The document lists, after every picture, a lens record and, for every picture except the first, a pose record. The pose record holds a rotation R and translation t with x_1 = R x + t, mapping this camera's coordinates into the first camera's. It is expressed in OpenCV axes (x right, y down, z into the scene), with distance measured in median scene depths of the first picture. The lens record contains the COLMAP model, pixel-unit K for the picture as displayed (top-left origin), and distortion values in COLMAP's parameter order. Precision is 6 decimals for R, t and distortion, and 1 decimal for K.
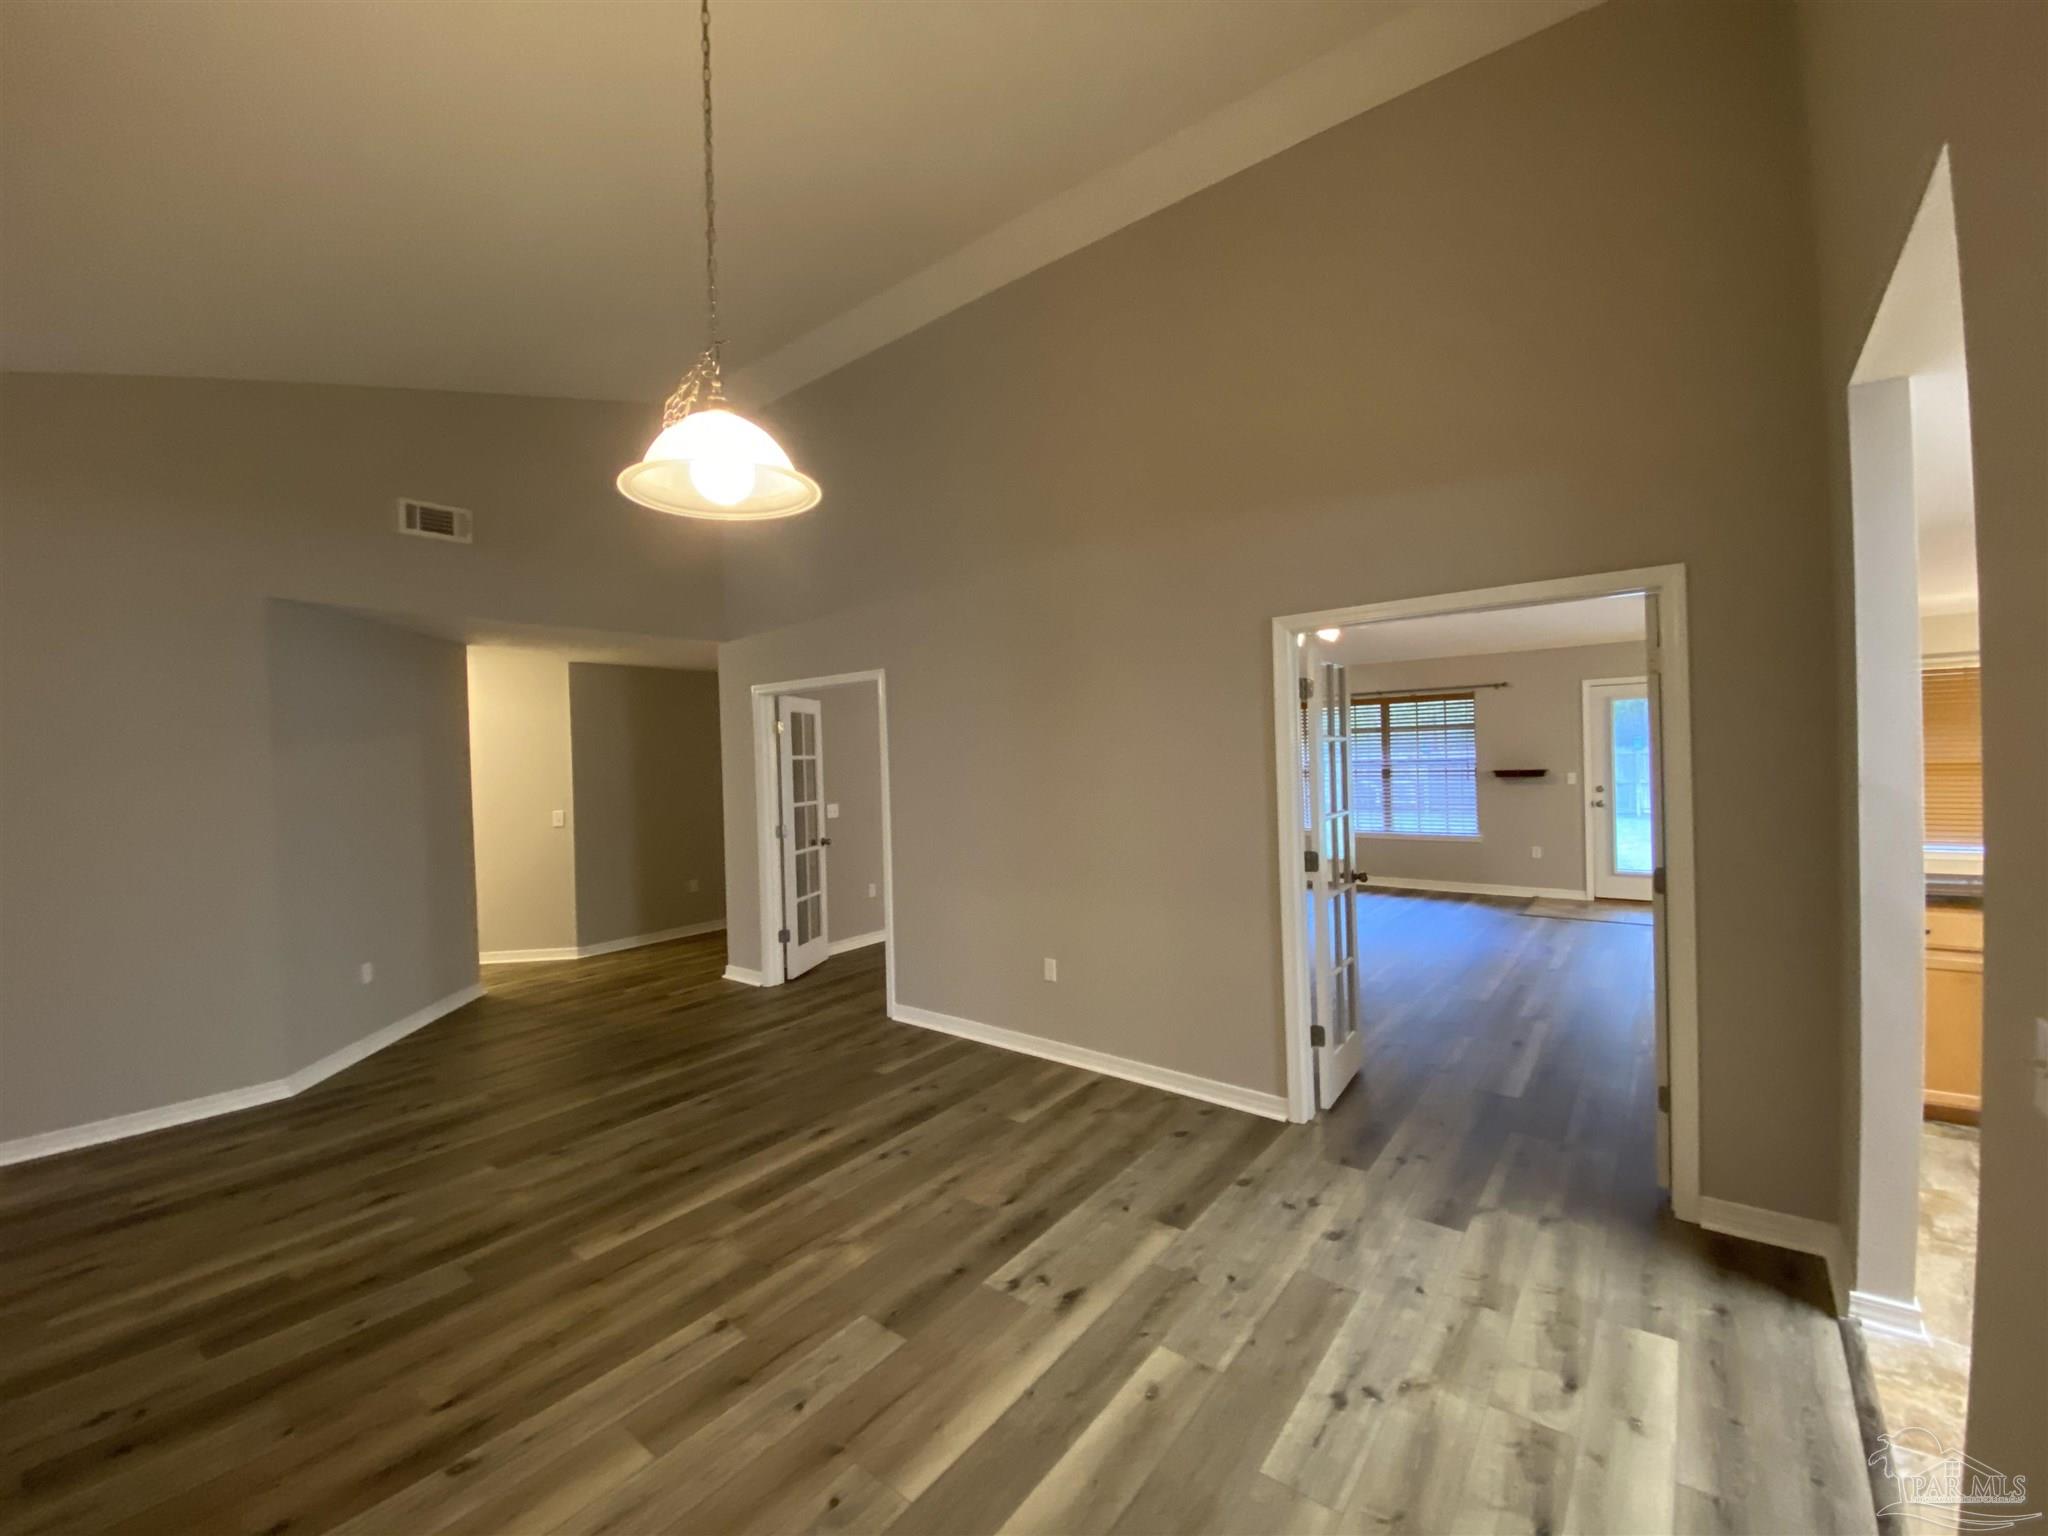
lens RADIAL K [[828.0, 0, 1025.0], [0, 828.0, 761.5], [0, 0, 1]] dist [0.020516, -0.020326]
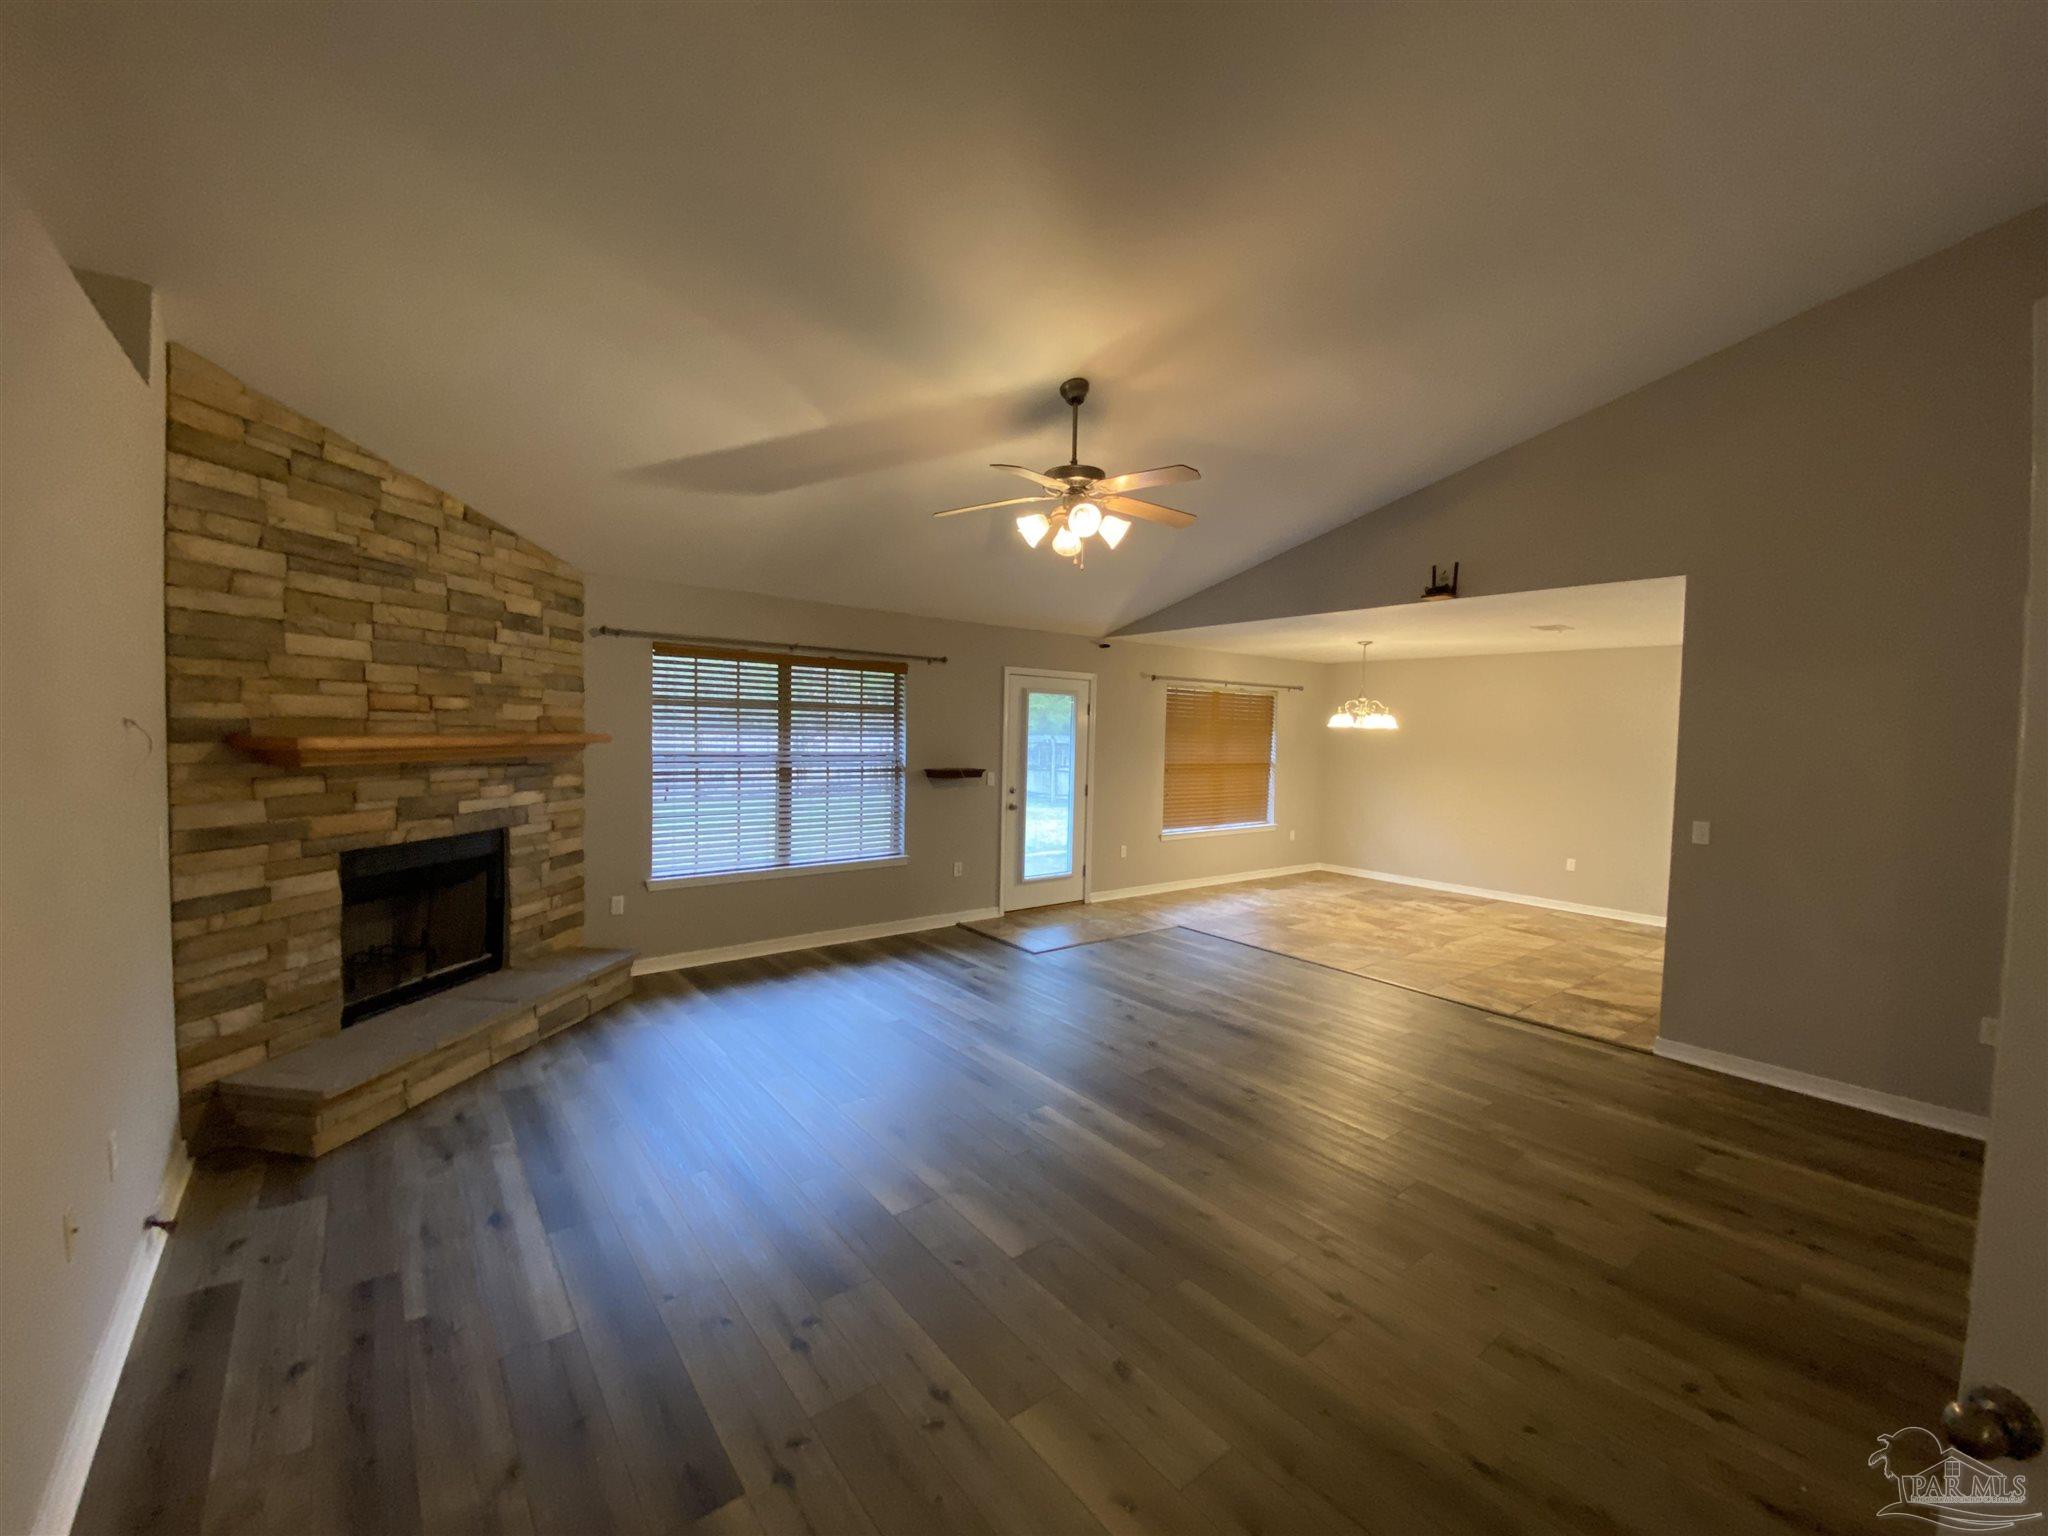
lens RADIAL K [[823.0, 0, 1025.3], [0, 823.0, 760.7], [0, 0, 1]] dist [0.042835, -0.042058]
pose [[0.222392, -0.004138, 0.974949, -0.440986], [-0.025616, 0.999621, 0.010086, -0.021350], [-0.974621, -0.027217, 0.222202, 2.095395]]
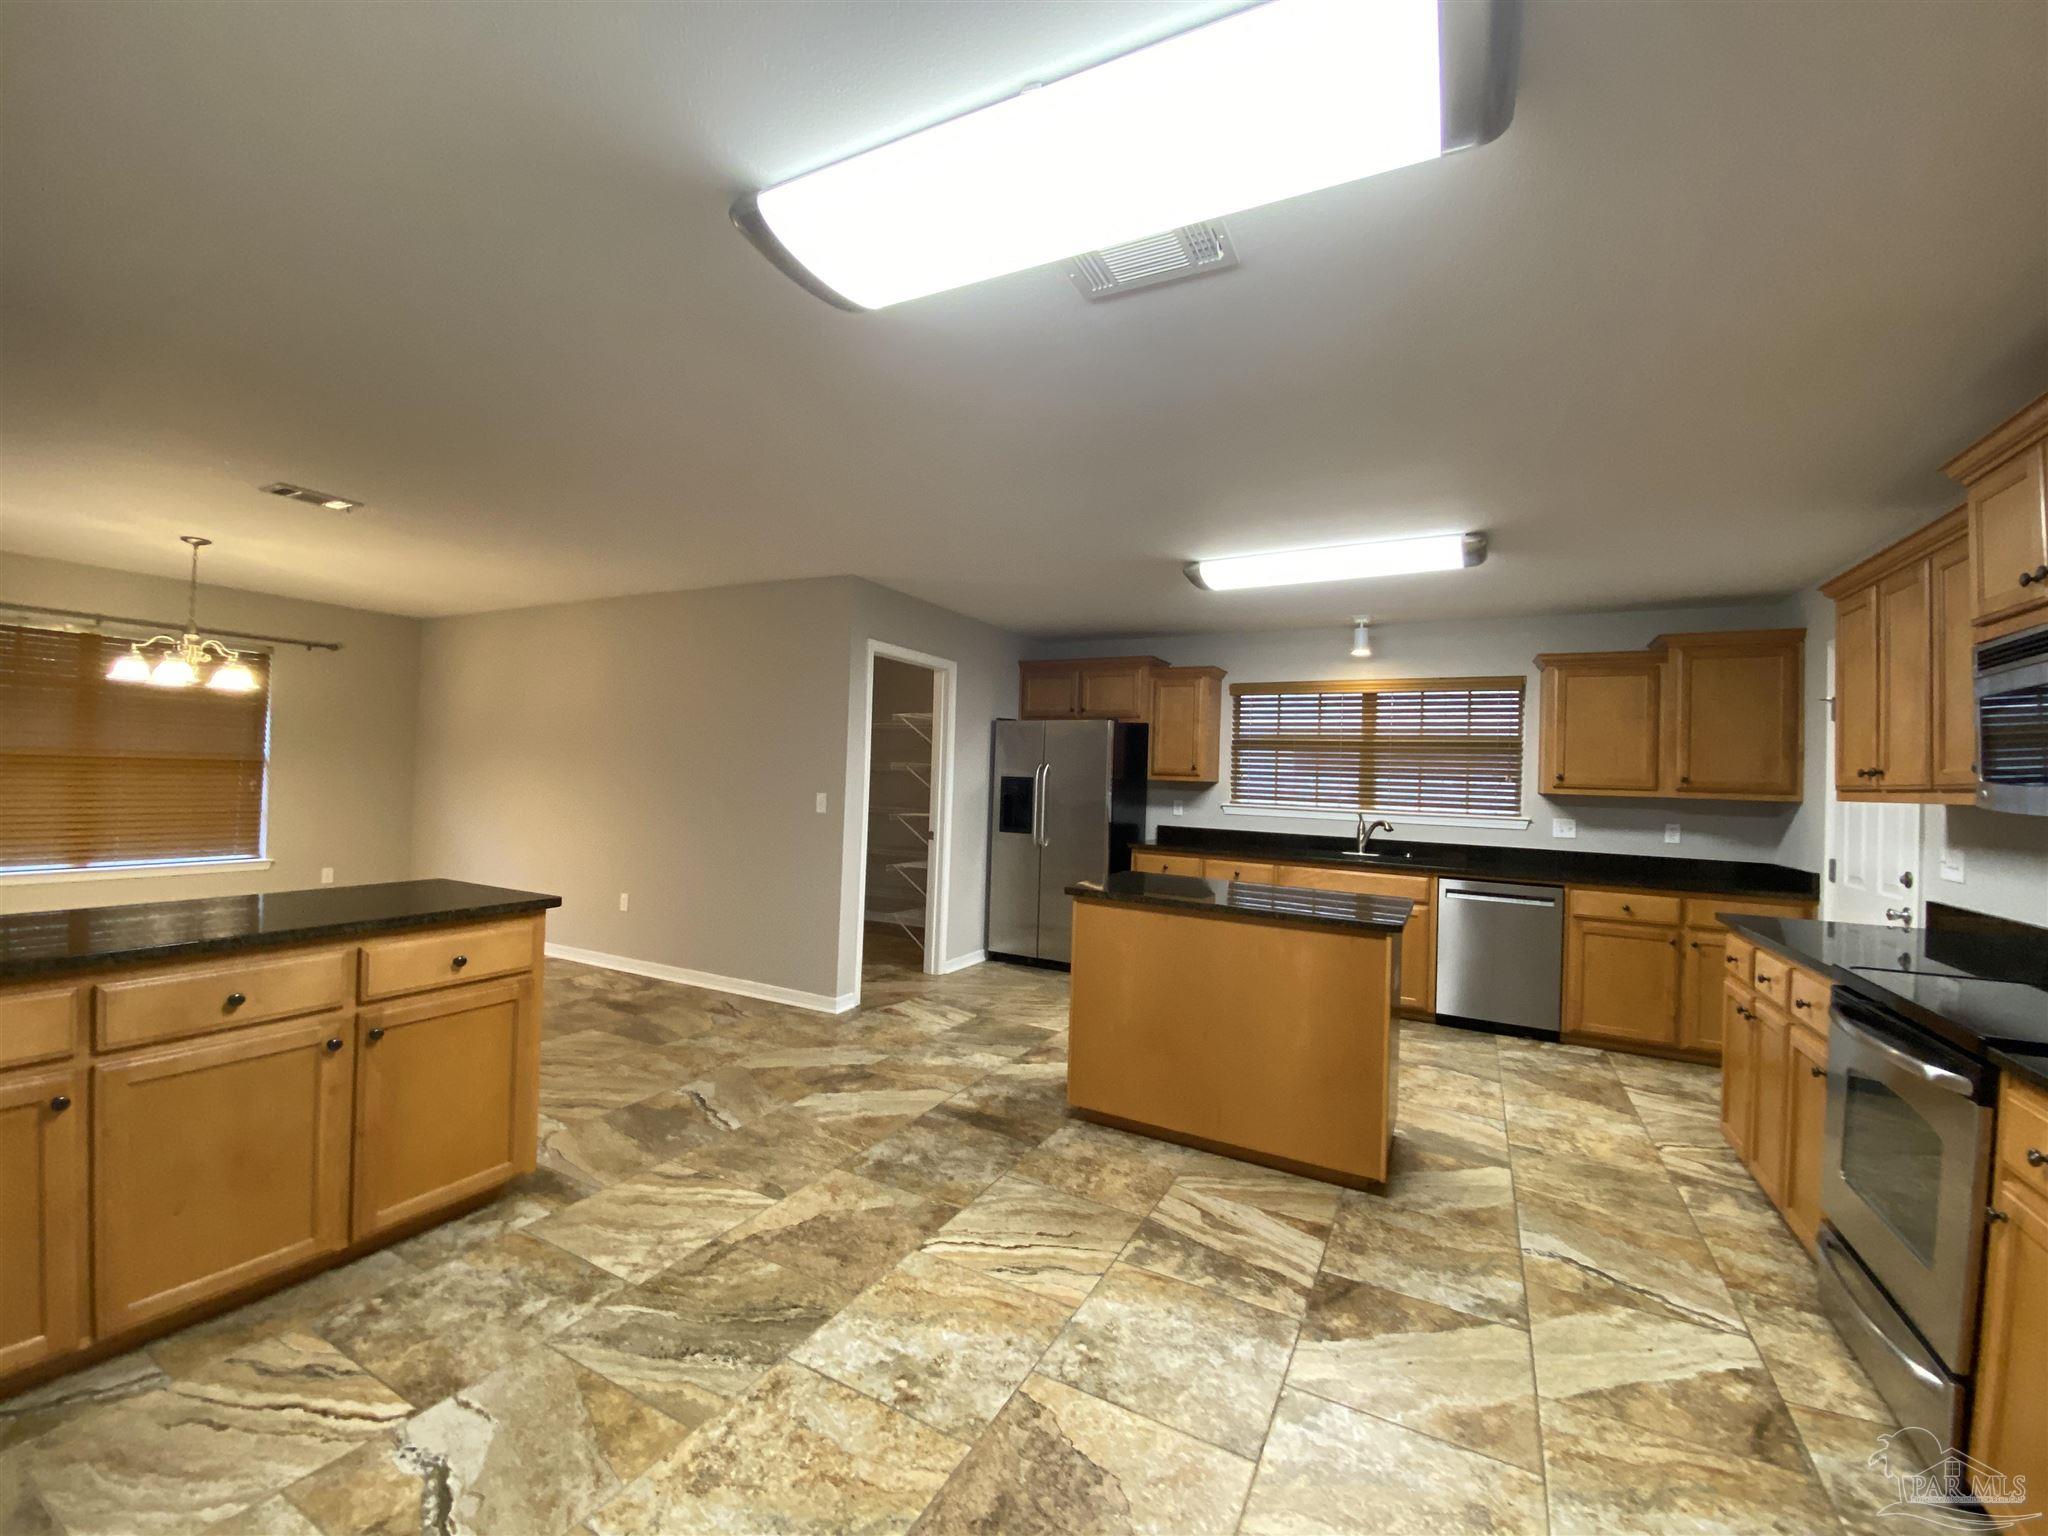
lens RADIAL K [[828.0, 0, 1025.0], [0, 828.0, 761.5], [0, 0, 1]] dist [0.020516, -0.020326]
pose [[-0.185020, 0.043129, 0.981788, 0.551851], [-0.019755, 0.998671, -0.047593, 0.053449], [-0.982536, -0.028201, -0.183923, 0.493660]]
